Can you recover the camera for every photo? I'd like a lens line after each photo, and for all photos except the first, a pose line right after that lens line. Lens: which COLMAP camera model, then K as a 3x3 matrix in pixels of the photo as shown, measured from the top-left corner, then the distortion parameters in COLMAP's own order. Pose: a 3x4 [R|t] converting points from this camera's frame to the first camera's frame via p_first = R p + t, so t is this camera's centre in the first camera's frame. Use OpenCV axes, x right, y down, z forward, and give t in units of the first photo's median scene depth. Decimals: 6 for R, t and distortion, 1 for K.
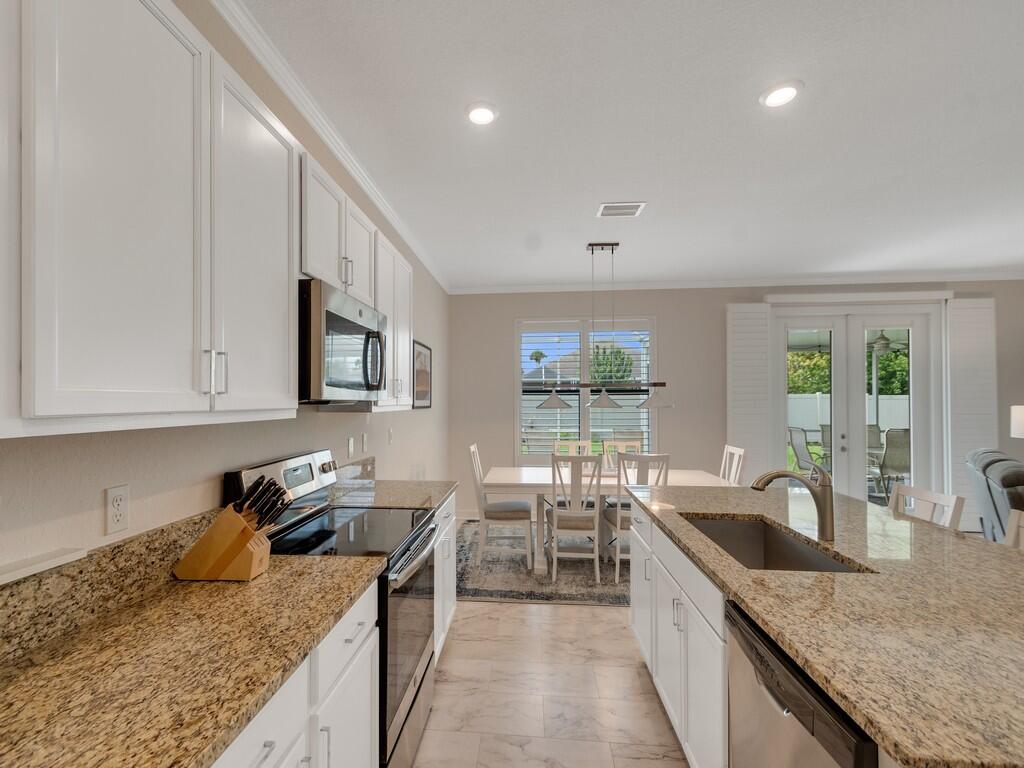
lens RADIAL K [[438.2, 0, 499.0], [0, 438.2, 398.5], [0, 0, 1]] dist [0.001852, -0.000666]
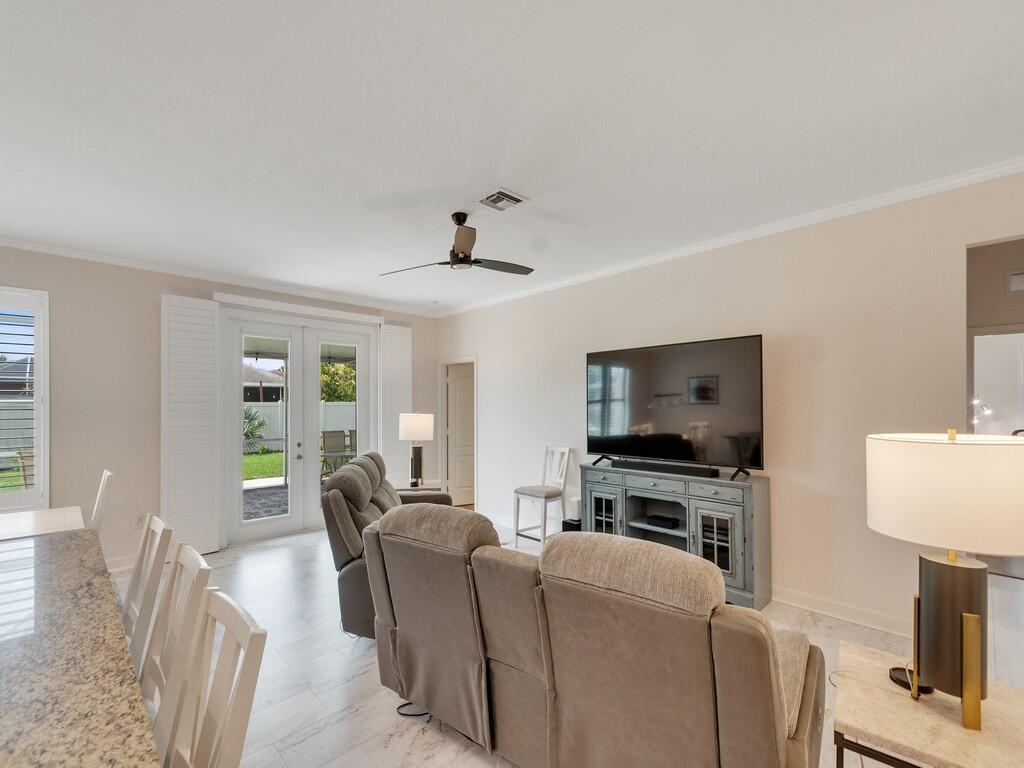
lens RADIAL K [[449.6, 0, 468.2], [0, 449.6, 407.6], [0, 0, 1]] dist [0.017393, -0.000248]
pose [[0.687051, -0.001459, 0.726608, 0.394327], [-0.002268, 0.999989, 0.004153, -0.007012], [-0.726606, -0.004501, 0.687040, -0.013409]]
